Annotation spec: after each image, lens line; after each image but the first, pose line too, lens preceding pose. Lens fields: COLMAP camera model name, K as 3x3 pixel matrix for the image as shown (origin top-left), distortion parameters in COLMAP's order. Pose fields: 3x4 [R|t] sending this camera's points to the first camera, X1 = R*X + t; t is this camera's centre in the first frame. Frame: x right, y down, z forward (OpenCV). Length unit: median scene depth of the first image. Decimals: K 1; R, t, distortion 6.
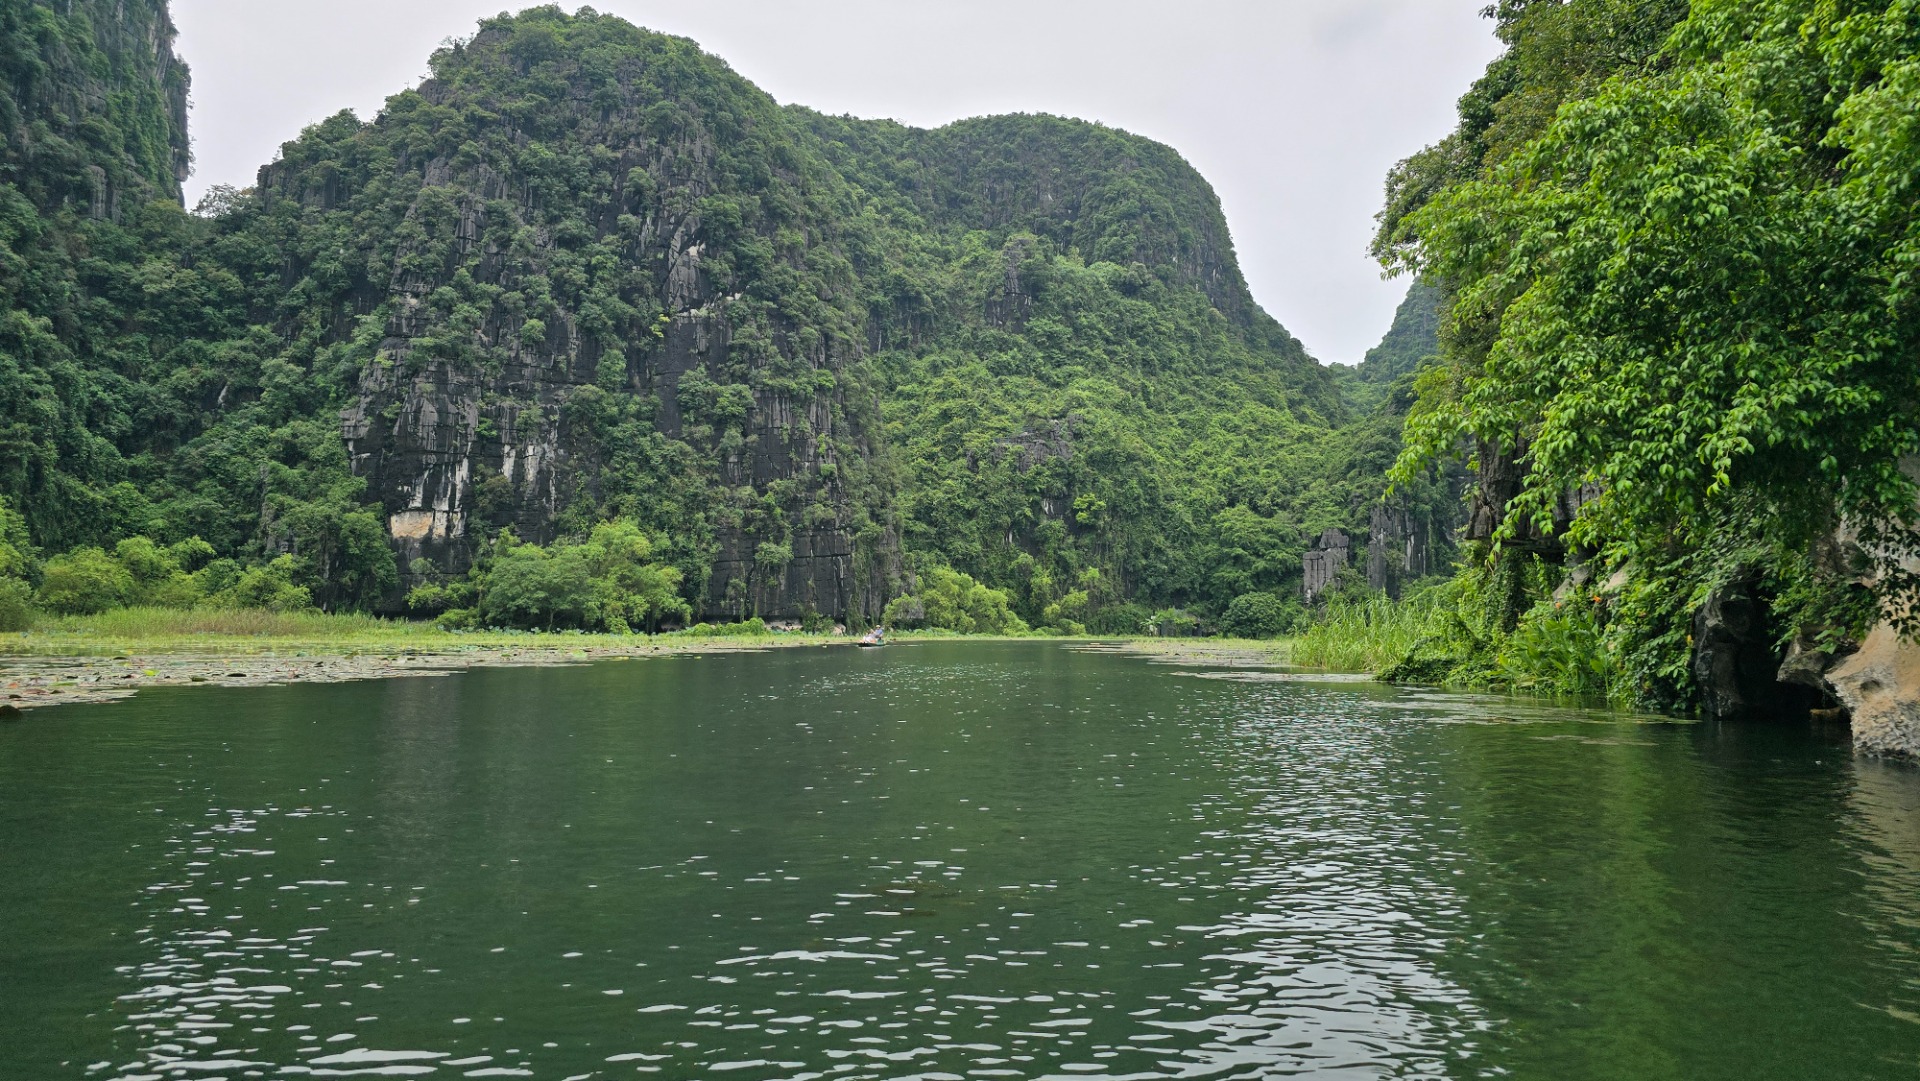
lens RADIAL K [[1395.6, 0, 942.4], [0, 1395.6, 531.8], [0, 0, 1]] dist [0.025244, -0.012760]
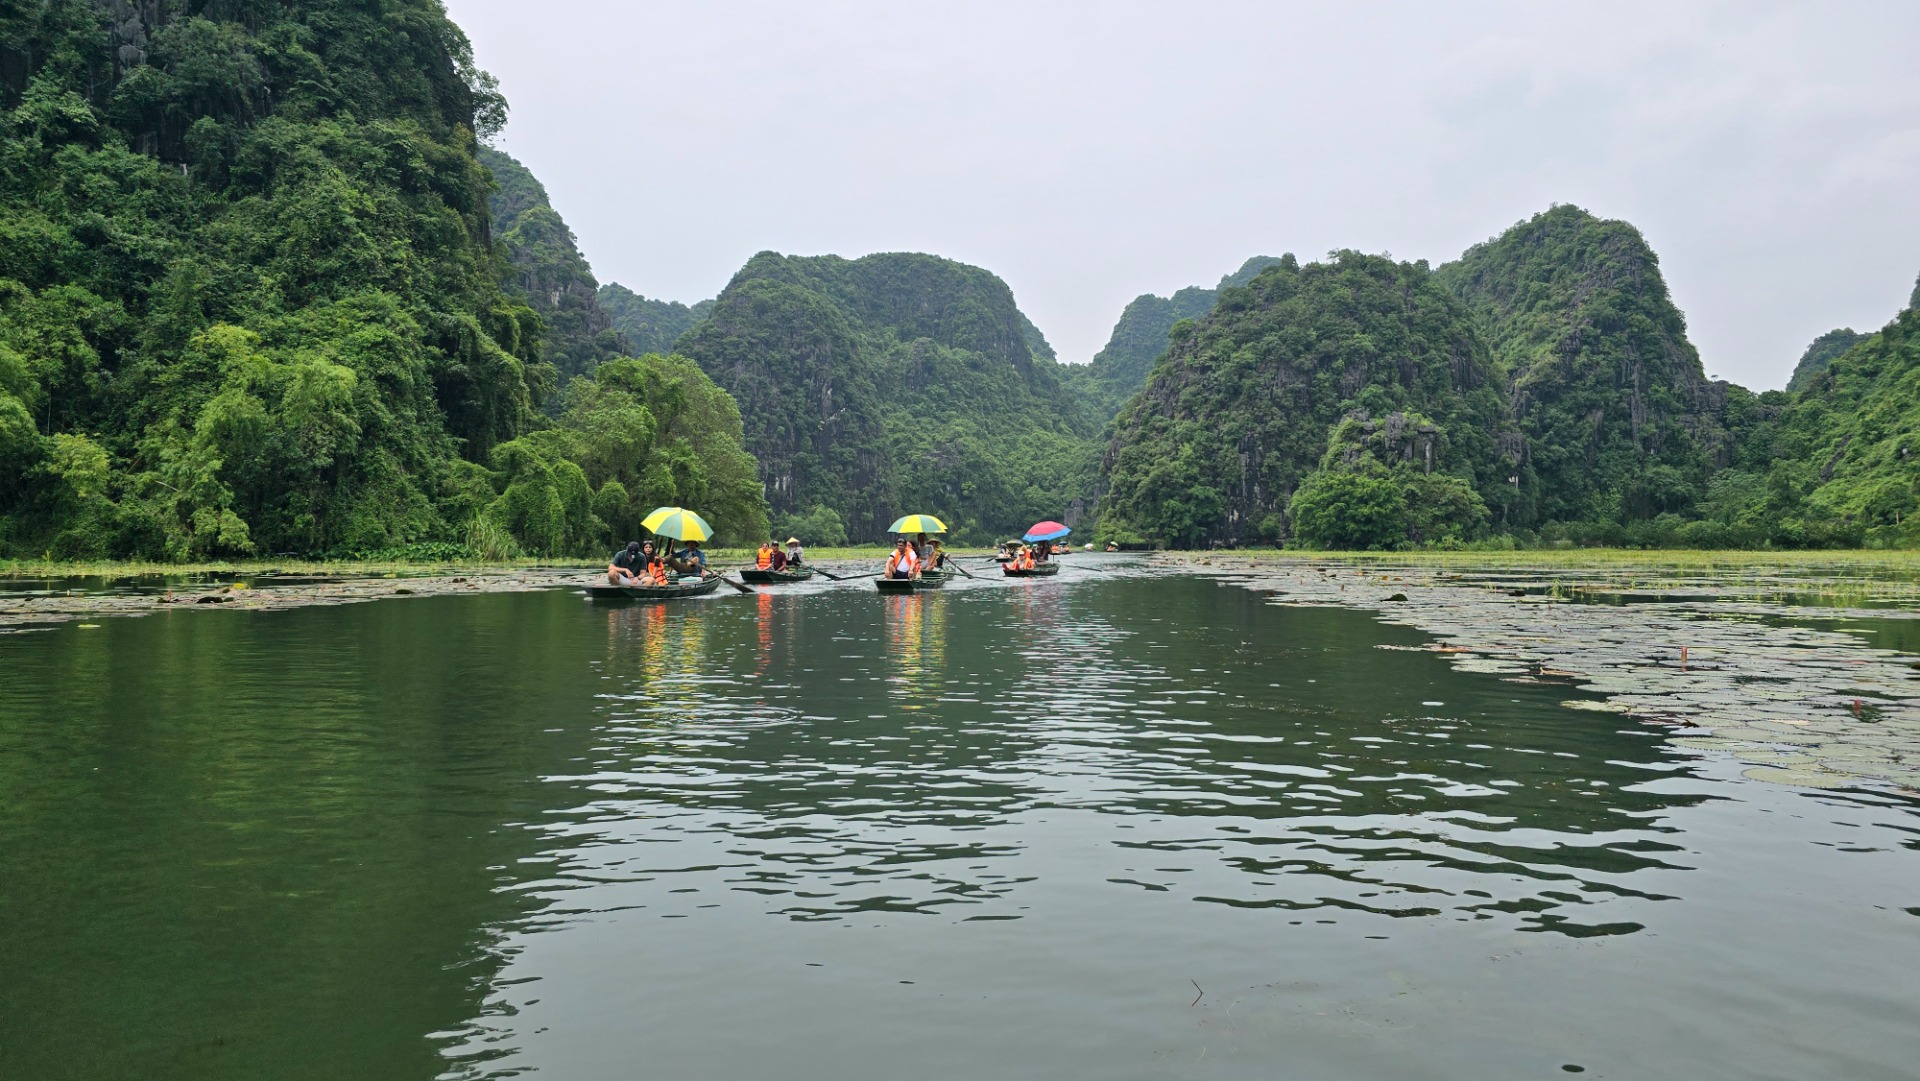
lens RADIAL K [[1395.6, 0, 968.0], [0, 1395.6, 546.6], [0, 0, 1]] dist [0.025244, -0.012760]
pose [[0.979075, -0.007859, 0.203347, -0.322349], [-0.007335, 0.997242, 0.073859, -0.083475], [-0.203367, -0.073805, 0.976317, -1.069354]]
